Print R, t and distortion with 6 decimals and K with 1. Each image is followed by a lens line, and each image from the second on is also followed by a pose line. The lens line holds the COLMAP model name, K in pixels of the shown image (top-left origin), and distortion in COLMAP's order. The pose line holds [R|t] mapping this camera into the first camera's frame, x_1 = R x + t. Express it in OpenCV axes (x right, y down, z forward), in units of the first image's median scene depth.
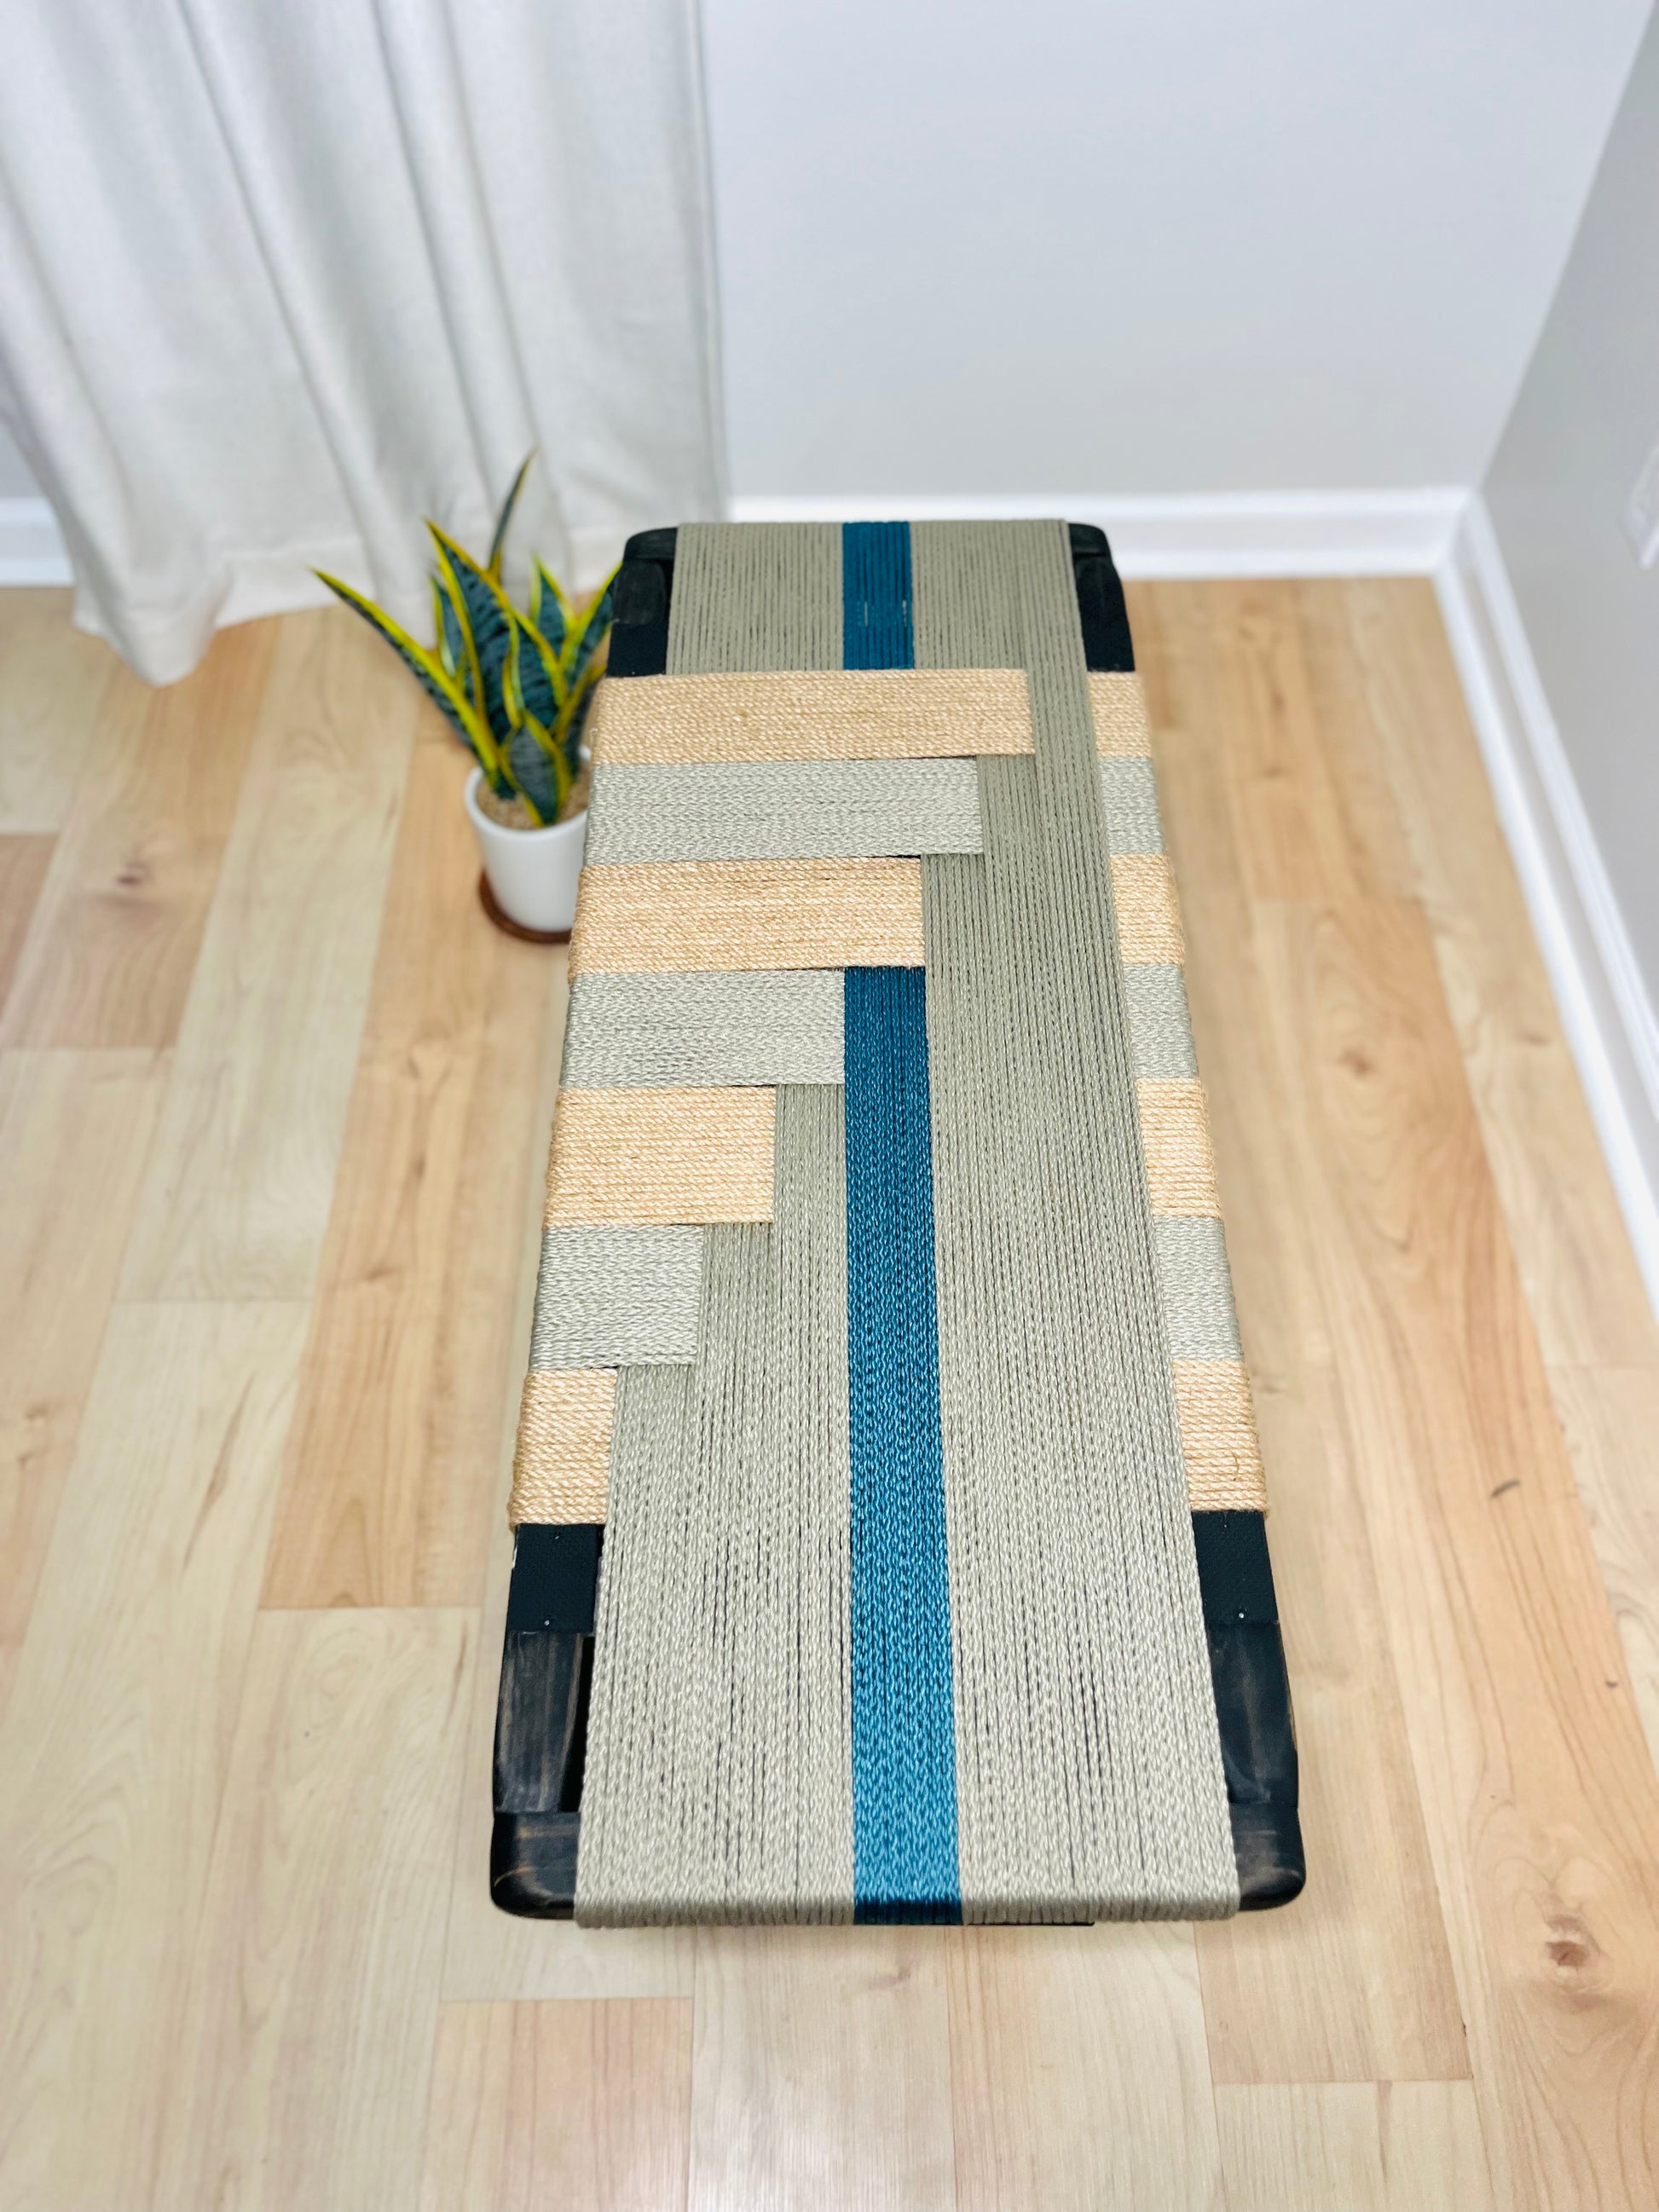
lens RADIAL K [[1739.7, 0, 841.0], [0, 1739.7, 1124.5], [0, 0, 1]] dist [0.033852, -0.024304]
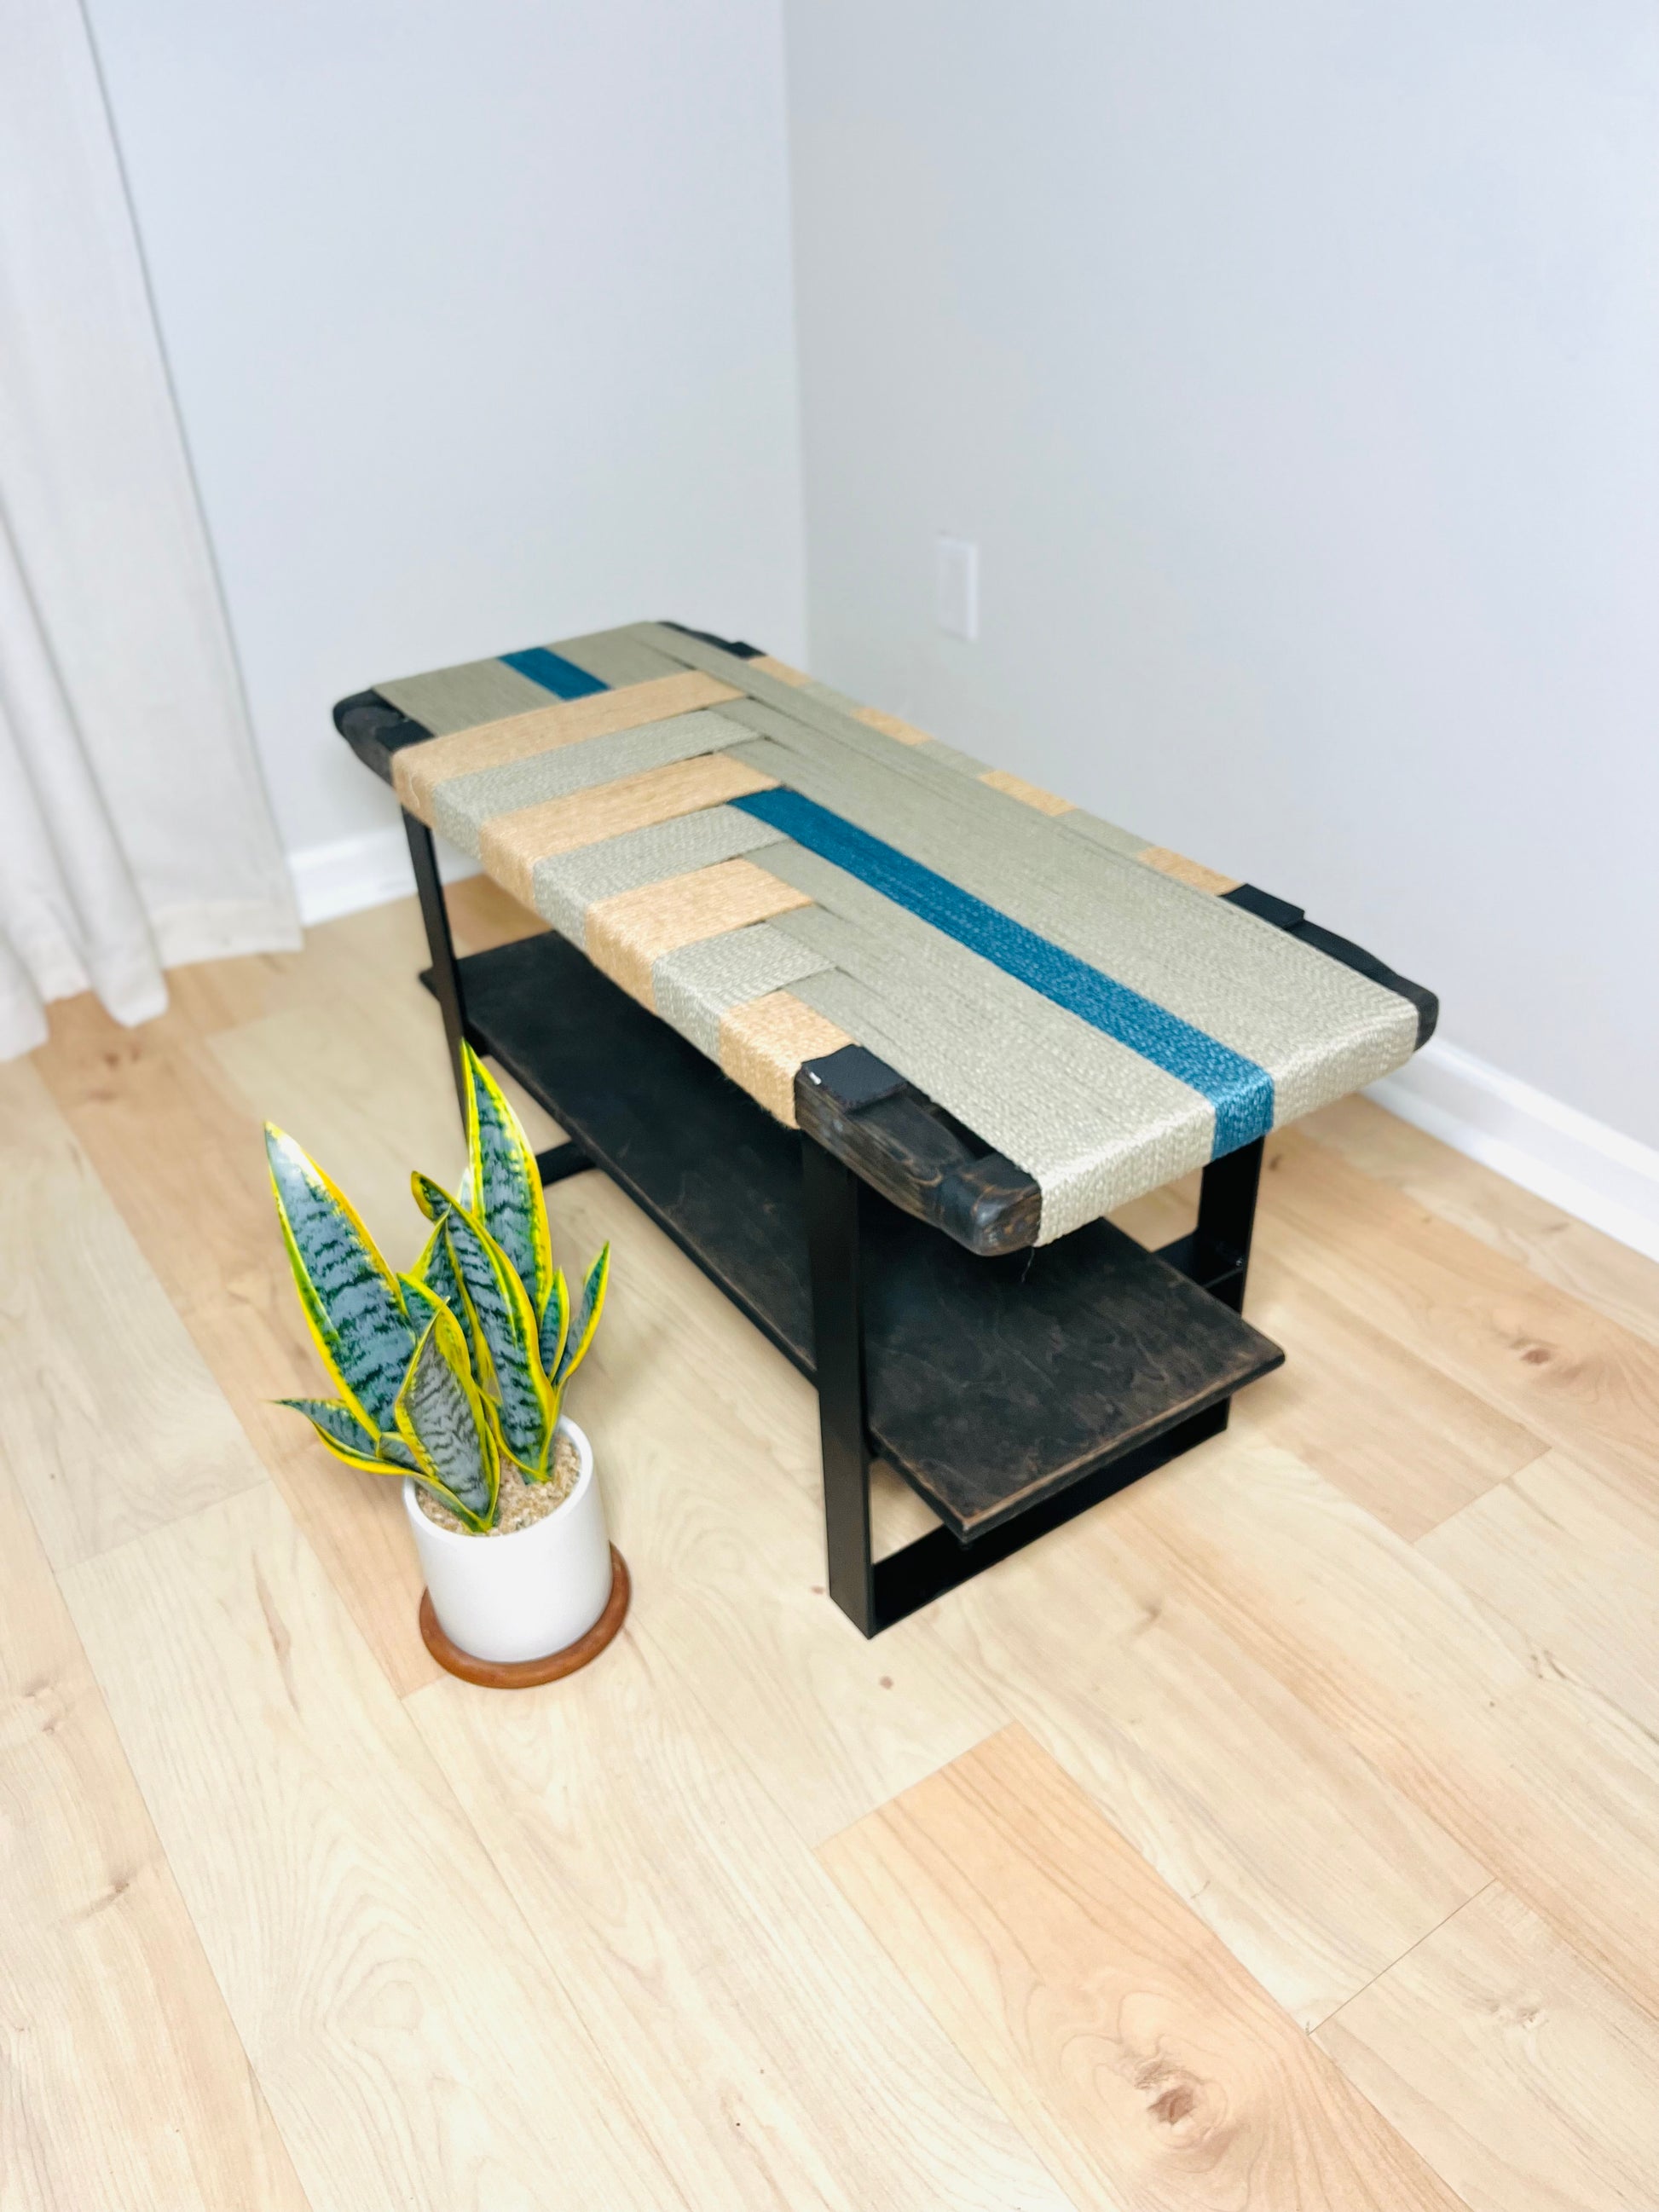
lens RADIAL K [[1741.9, 0, 831.7], [0, 1741.9, 1125.0], [0, 0, 1]] dist [0.062046, -0.082768]
pose [[0.827660, -0.327966, 0.455431, -0.420115], [0.479578, 0.834805, -0.270381, 0.345509], [-0.291520, 0.442198, 0.848220, 0.004132]]
